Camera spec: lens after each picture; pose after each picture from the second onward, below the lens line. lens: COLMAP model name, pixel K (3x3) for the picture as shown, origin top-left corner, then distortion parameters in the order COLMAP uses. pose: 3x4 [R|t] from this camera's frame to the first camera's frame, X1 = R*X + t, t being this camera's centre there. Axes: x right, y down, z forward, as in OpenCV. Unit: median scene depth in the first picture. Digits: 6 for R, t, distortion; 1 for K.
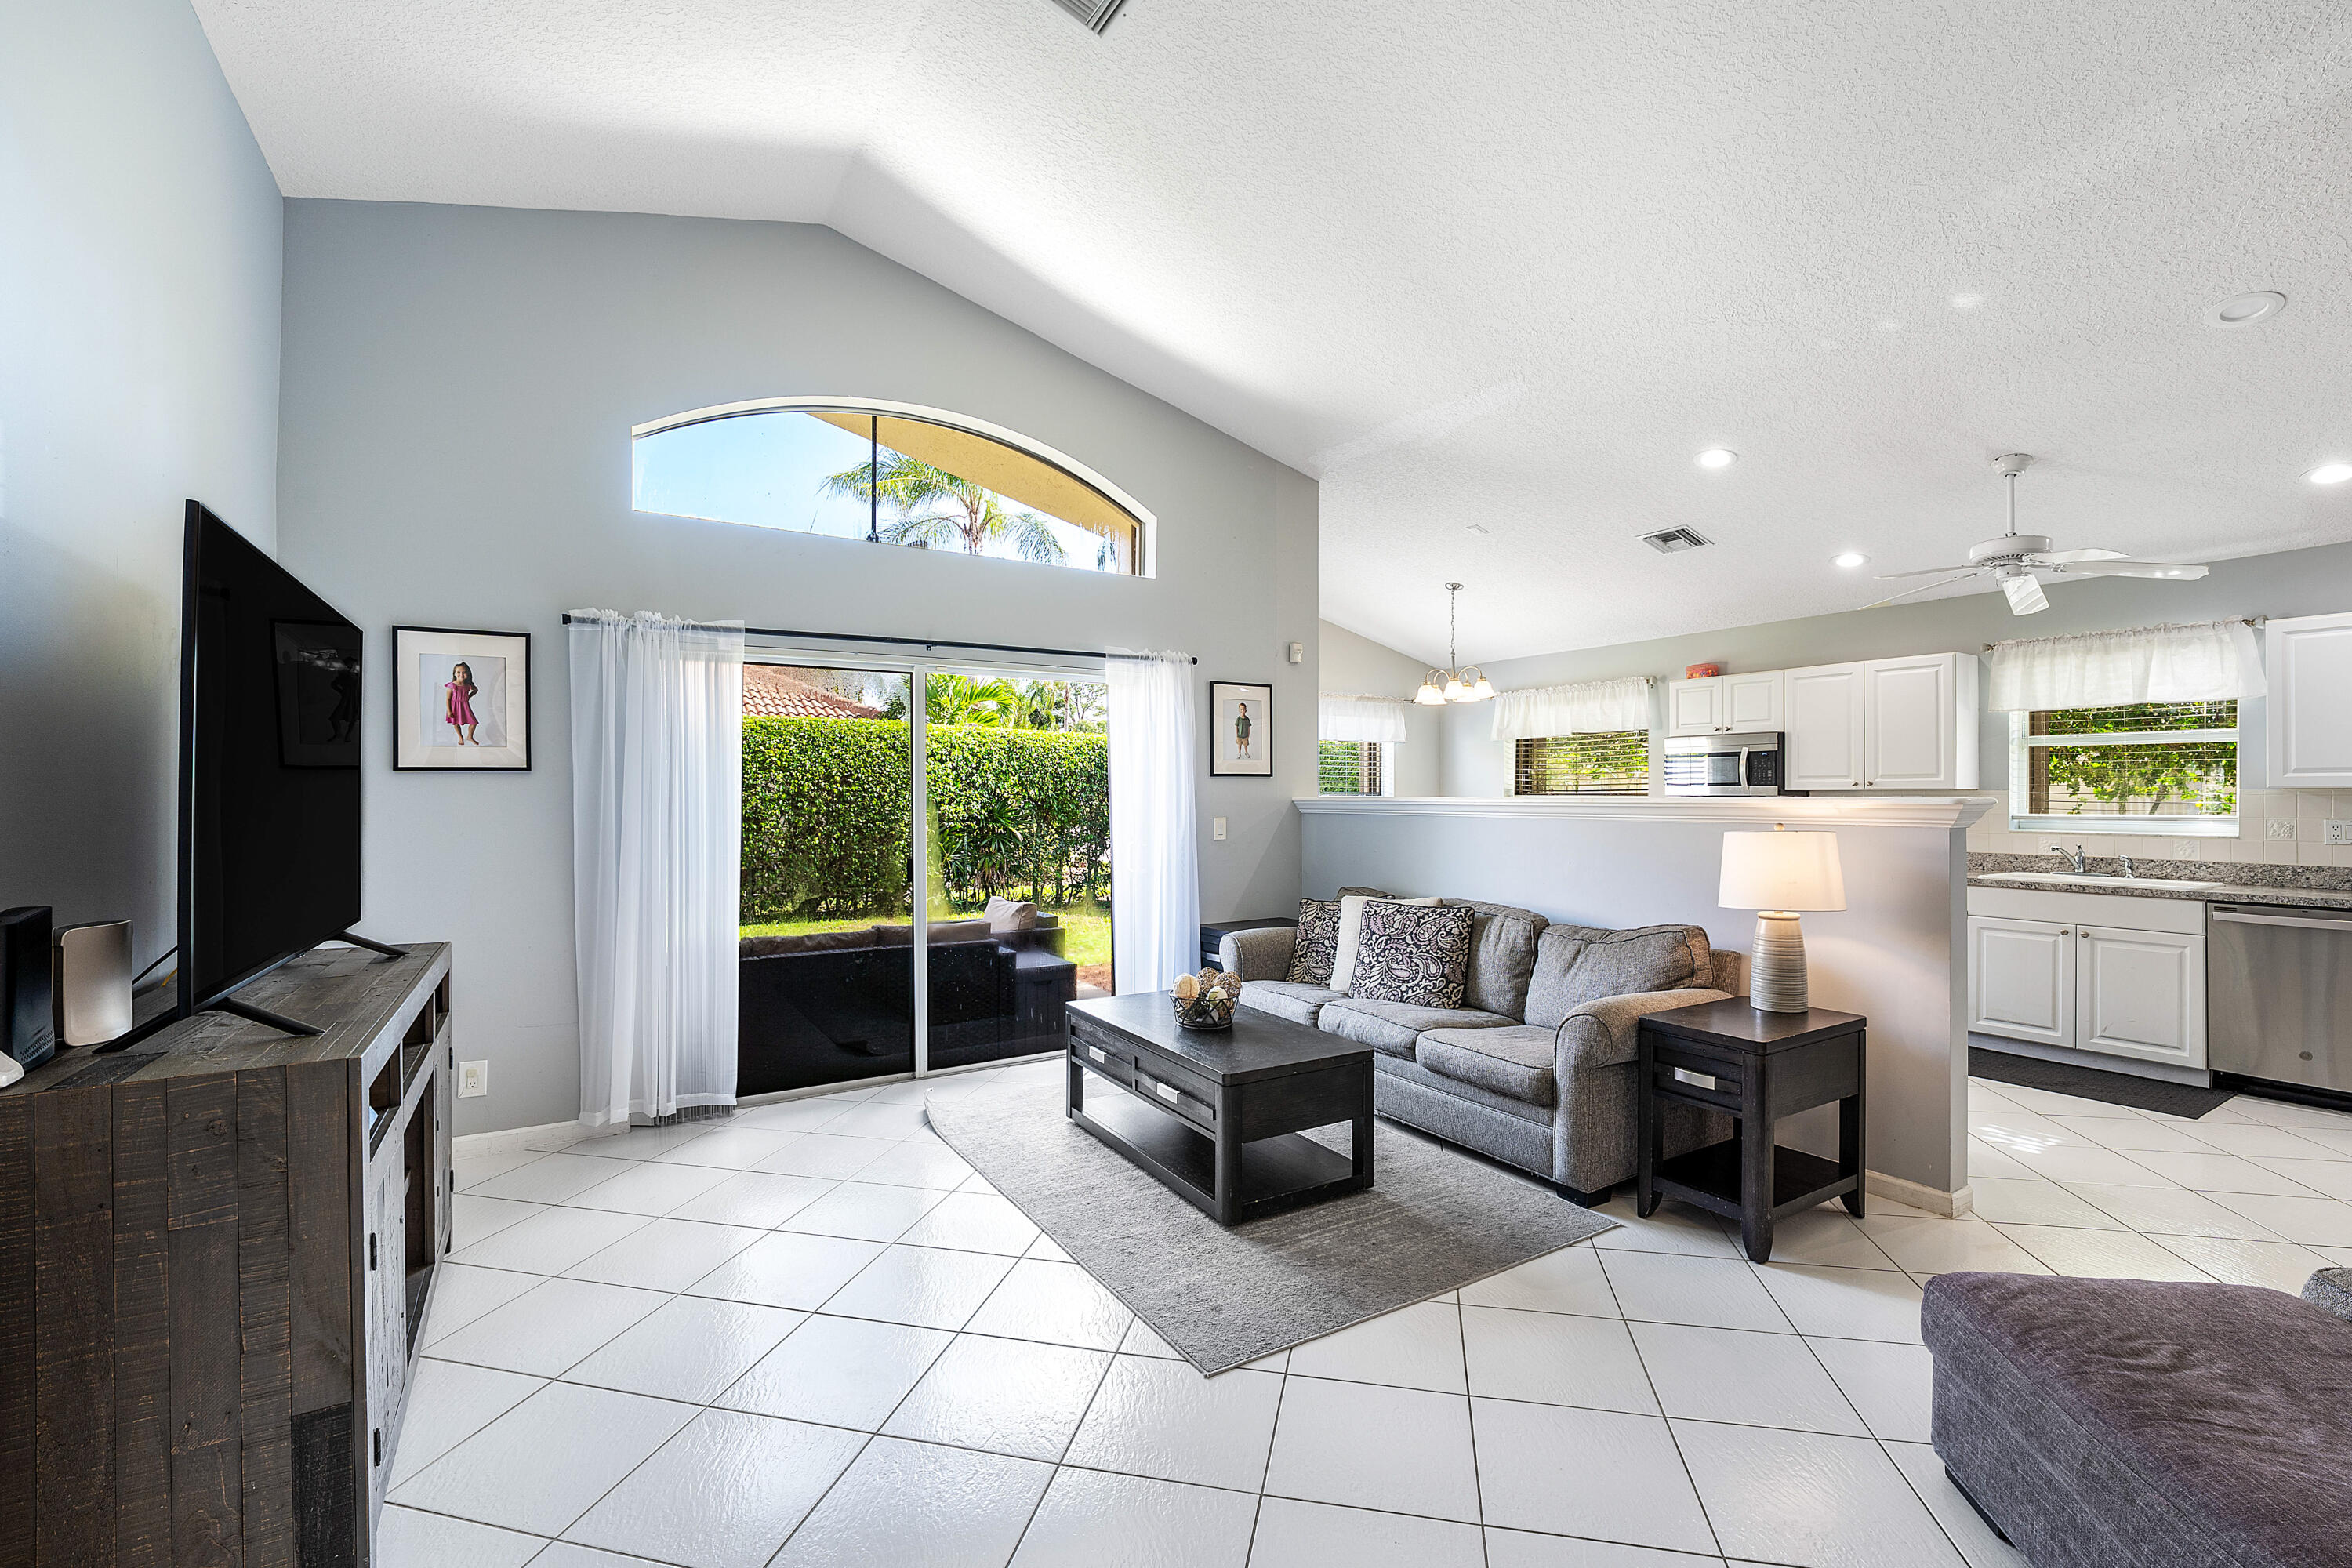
lens RADIAL K [[996.4, 0, 1181.1], [0, 996.4, 791.7], [0, 0, 1]] dist [-0.024924, 0.004477]
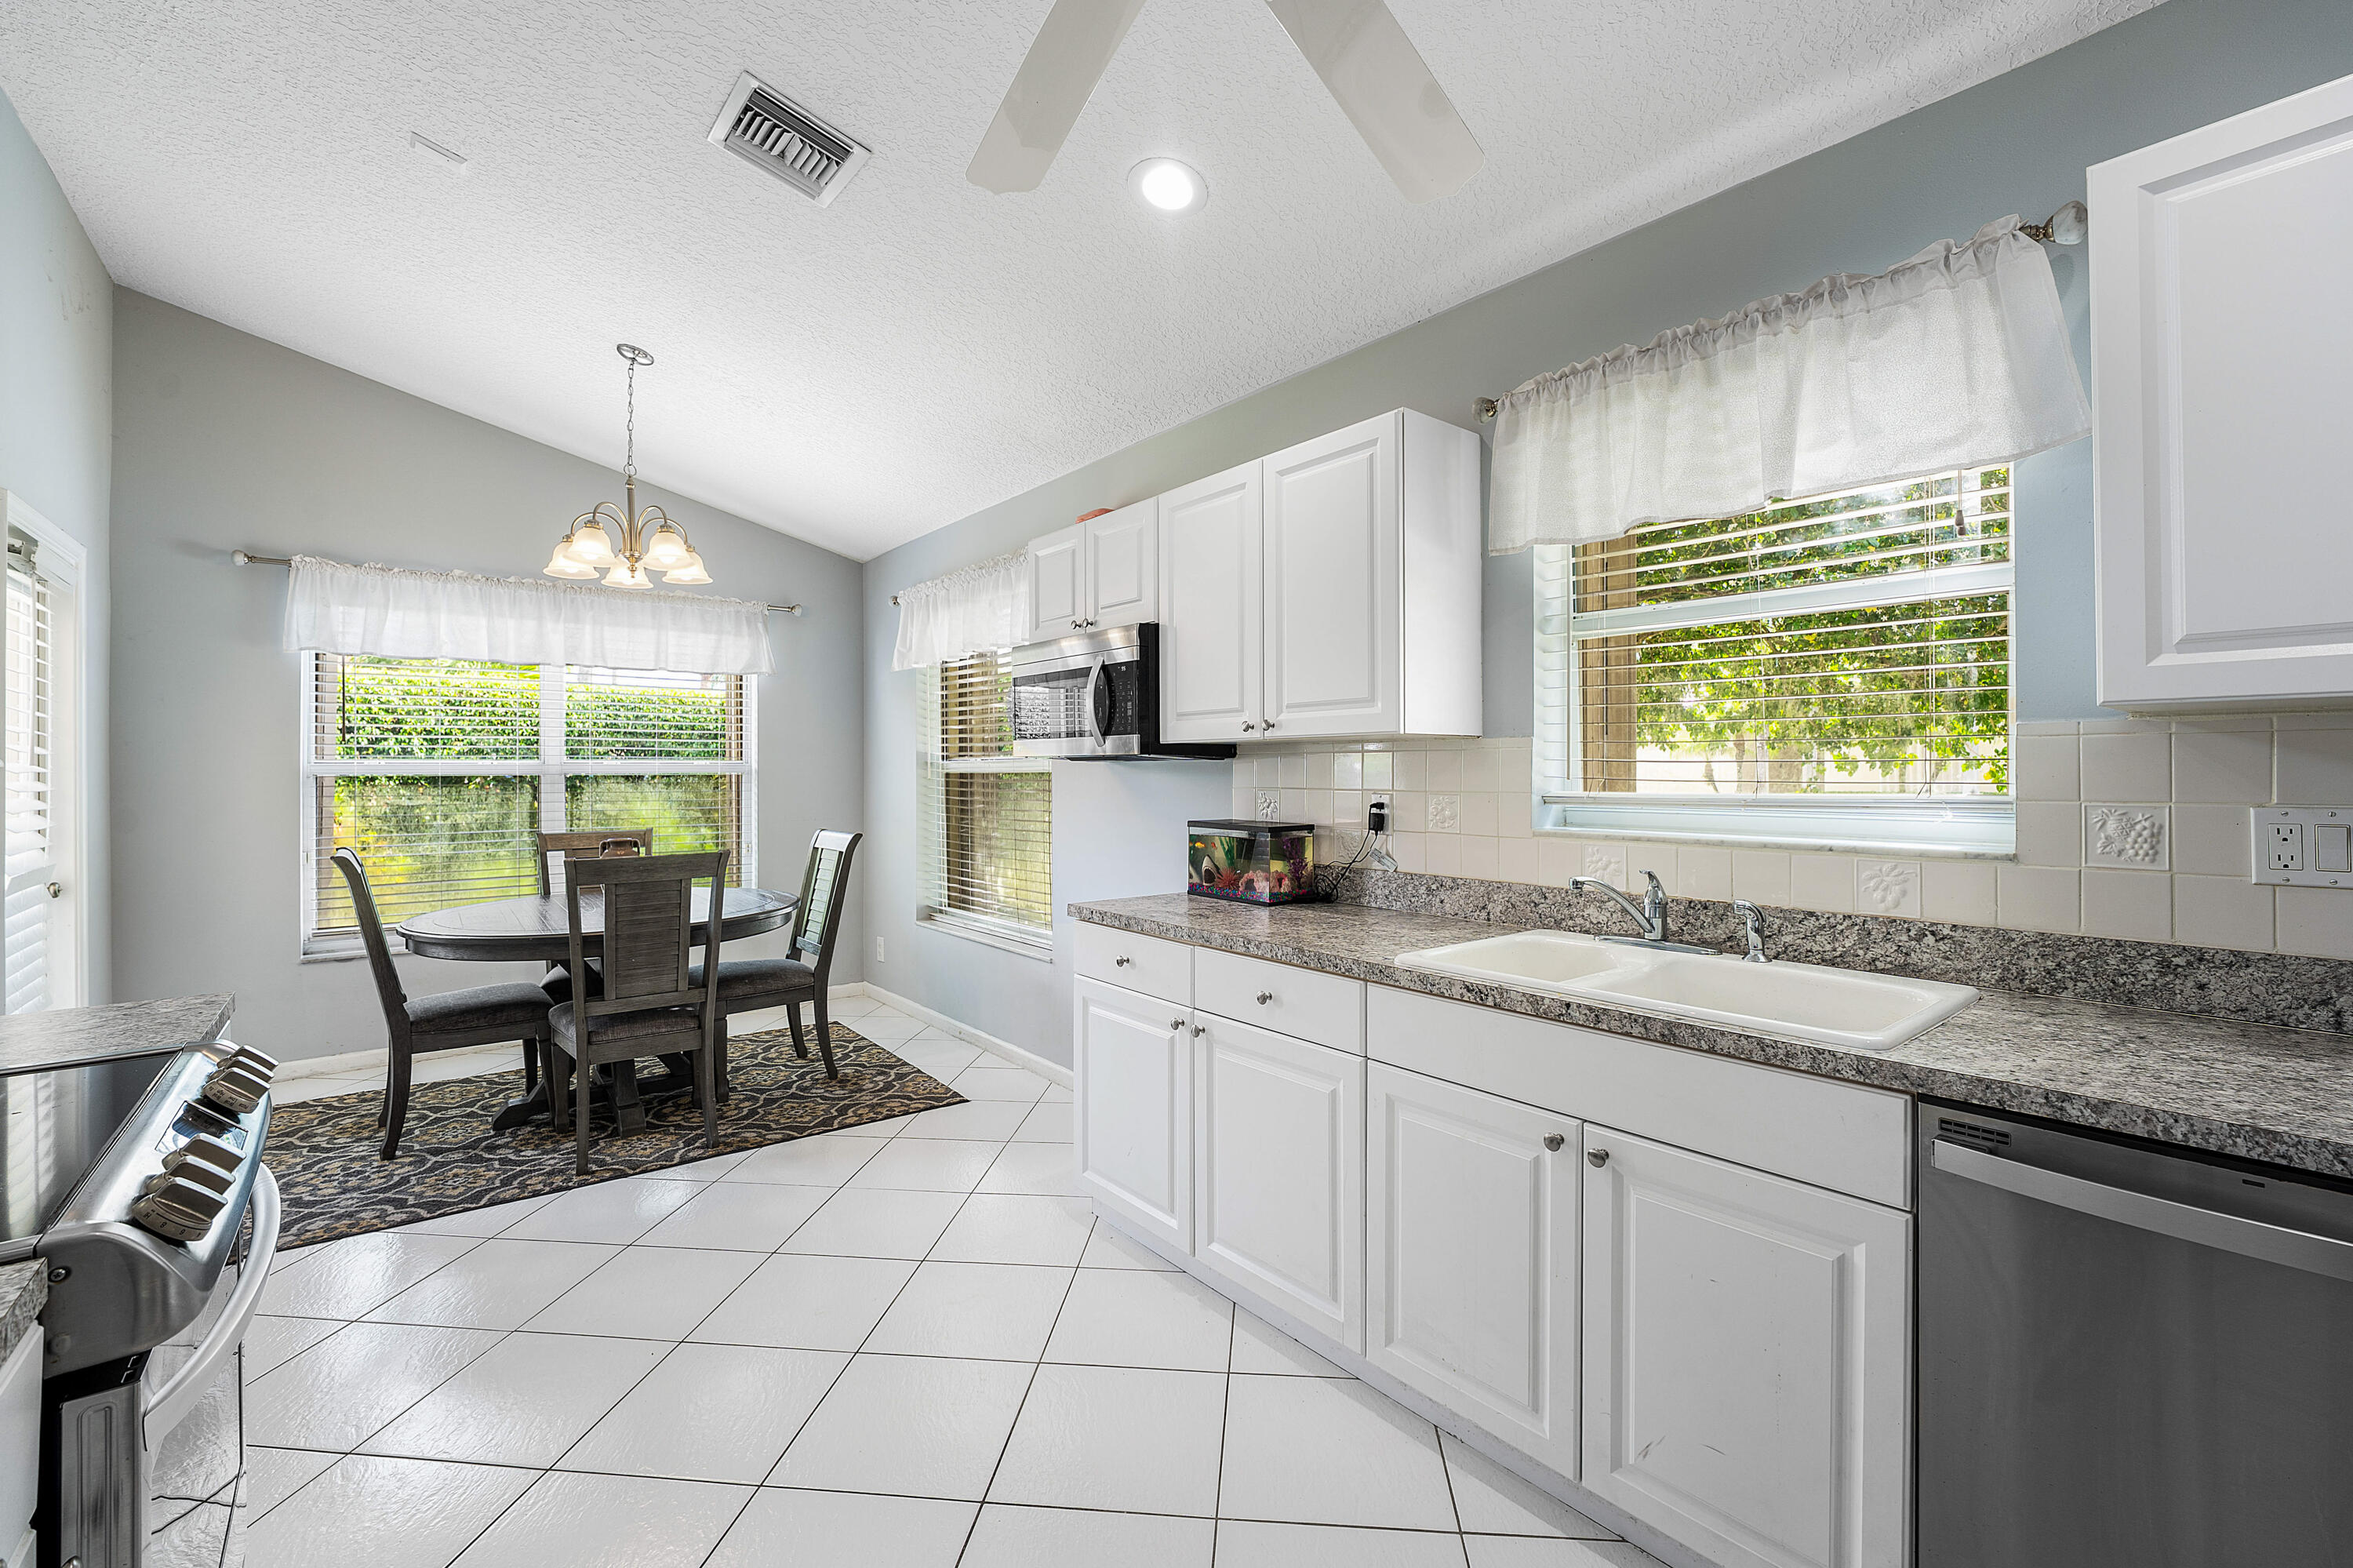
lens RADIAL K [[987.7, 0, 1186.9], [0, 987.7, 773.2], [0, 0, 1]] dist [-0.018133, 0.000338]
pose [[0.991851, -0.002798, 0.127376, 0.701219], [0.002406, 0.999992, 0.003232, 0.013984], [-0.127384, -0.002899, 0.991849, 0.647975]]
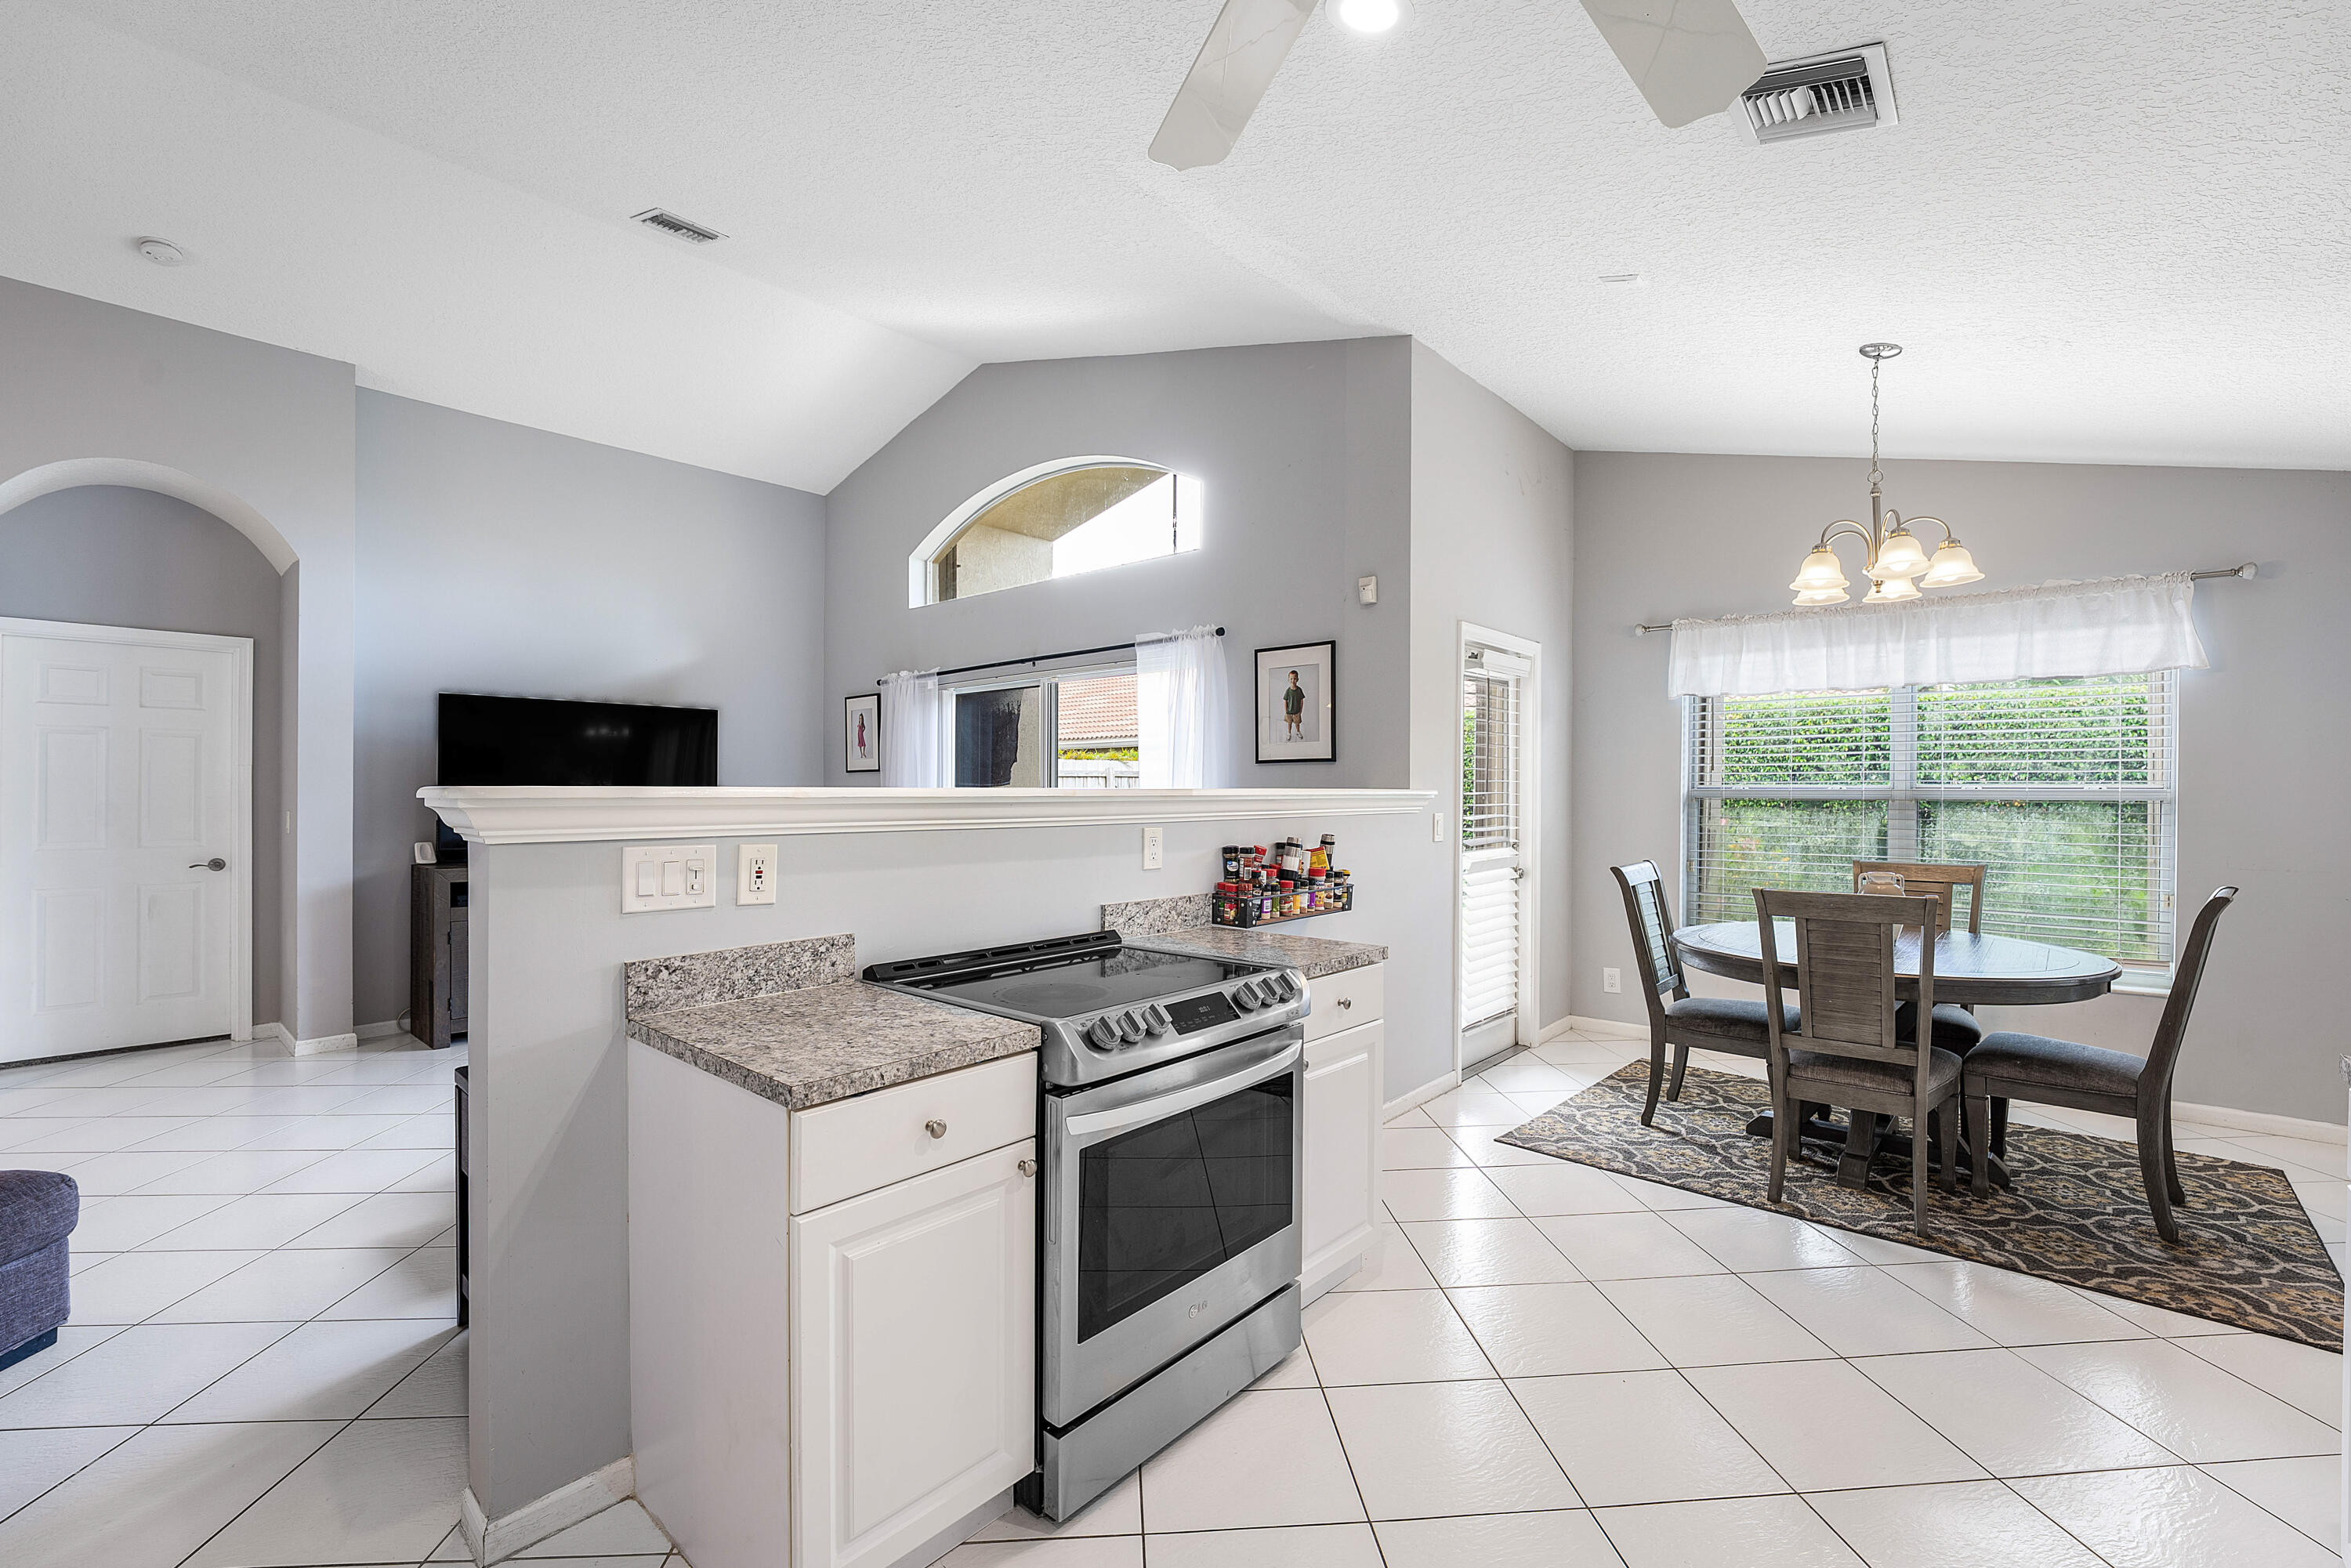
lens RADIAL K [[995.9, 0, 1180.6], [0, 995.9, 791.7], [0, 0, 1]] dist [-0.024924, 0.004477]
pose [[0.286901, 0.005058, -0.957947, 0.895976], [-0.000375, 0.999987, 0.005168, 0.004278], [0.957960, -0.001123, 0.286899, 0.766717]]
